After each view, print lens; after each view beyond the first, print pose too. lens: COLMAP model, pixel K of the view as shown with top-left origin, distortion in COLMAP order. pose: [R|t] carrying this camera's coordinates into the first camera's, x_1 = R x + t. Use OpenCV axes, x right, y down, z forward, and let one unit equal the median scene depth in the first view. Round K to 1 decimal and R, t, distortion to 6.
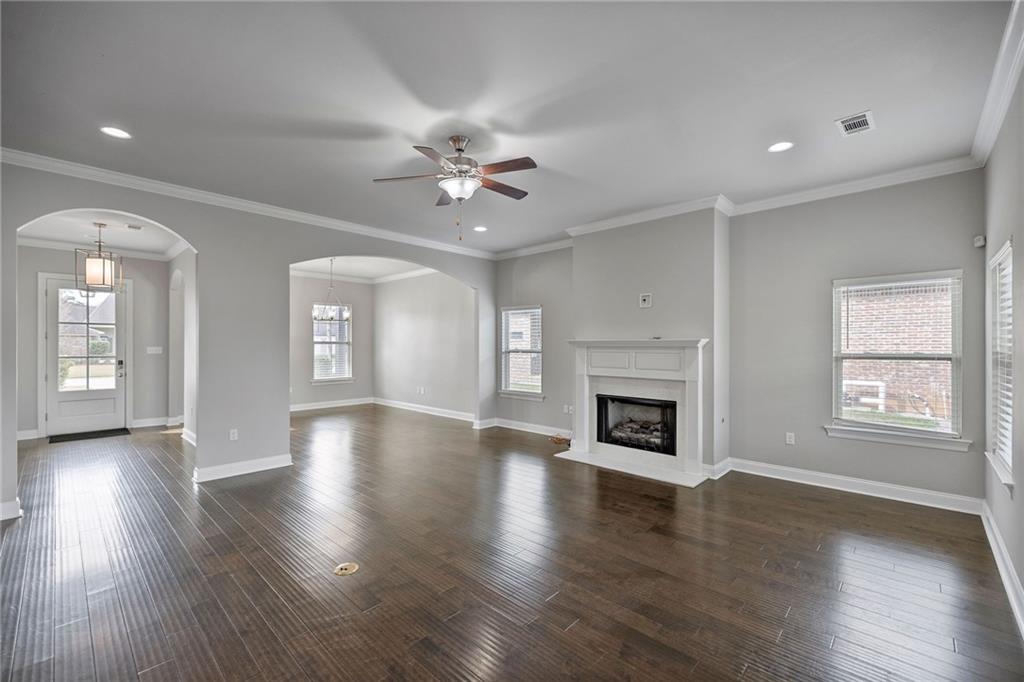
lens RADIAL K [[429.1, 0, 508.9], [0, 429.1, 346.3], [0, 0, 1]] dist [-0.000352, 0.000005]
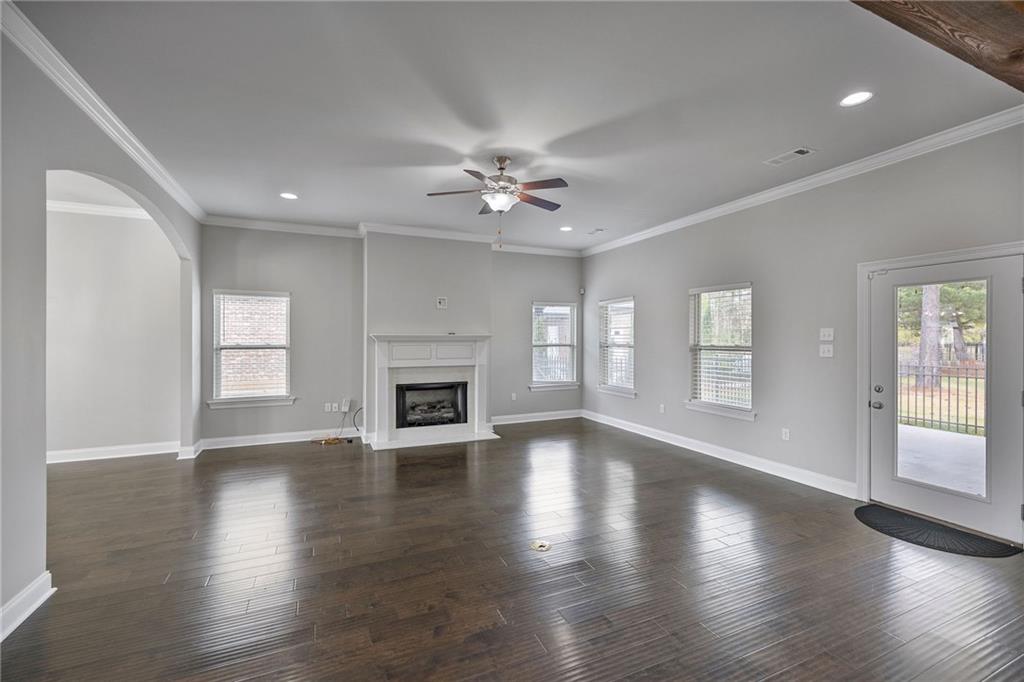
lens RADIAL K [[428.4, 0, 512.0], [0, 428.4, 341.0], [0, 0, 1]] dist [0.001810, 0.000121]
pose [[0.383787, -0.007851, 0.923388, -0.703548], [0.003467, 0.999969, 0.007061, -0.005313], [-0.923415, 0.000492, 0.383802, 0.326722]]
